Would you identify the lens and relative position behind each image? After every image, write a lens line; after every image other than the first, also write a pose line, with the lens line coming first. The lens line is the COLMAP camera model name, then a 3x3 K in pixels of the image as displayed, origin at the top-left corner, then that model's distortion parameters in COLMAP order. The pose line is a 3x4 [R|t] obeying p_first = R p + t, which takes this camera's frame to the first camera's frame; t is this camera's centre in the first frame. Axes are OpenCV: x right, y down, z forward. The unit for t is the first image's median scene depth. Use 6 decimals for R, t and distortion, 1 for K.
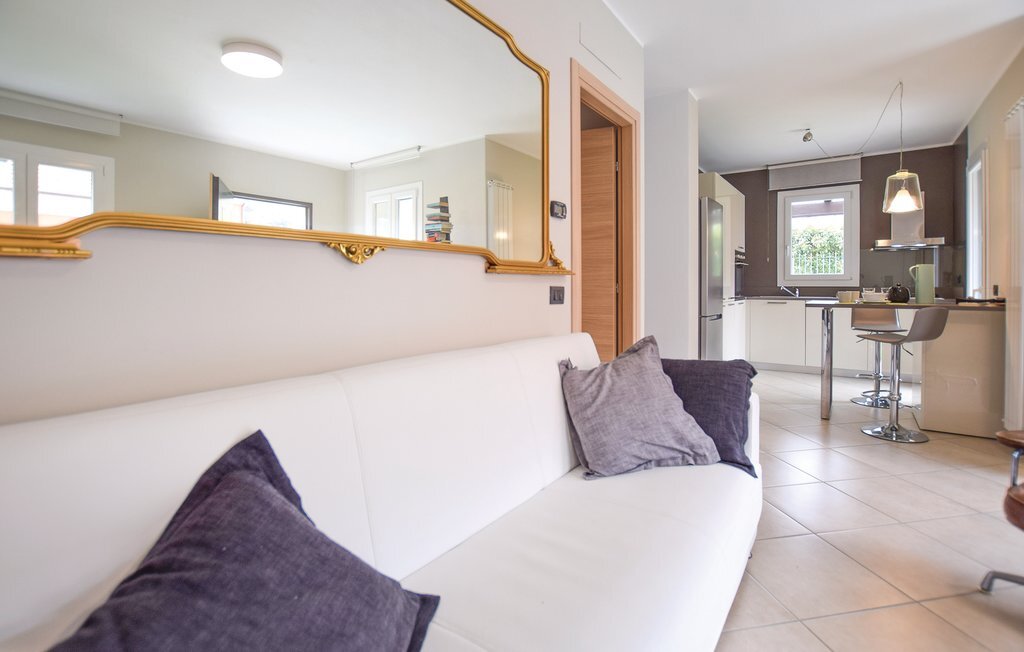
lens RADIAL K [[469.3, 0, 553.1], [0, 469.3, 281.7], [0, 0, 1]] dist [-0.002188, 0.000173]
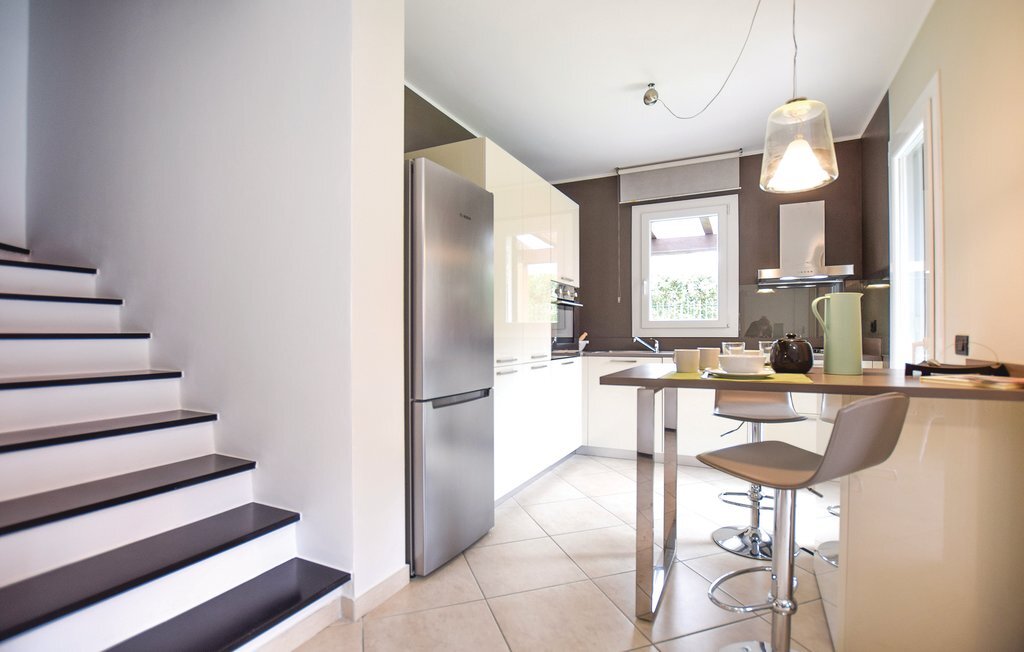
lens RADIAL K [[469.3, 0, 506.6], [0, 469.3, 329.3], [0, 0, 1]] dist [-0.002188, 0.000173]
pose [[0.995636, -0.000779, 0.093318, 0.246967], [0.001155, 0.999991, -0.003981, 0.000882], [-0.093314, 0.004072, 0.995628, 0.337518]]
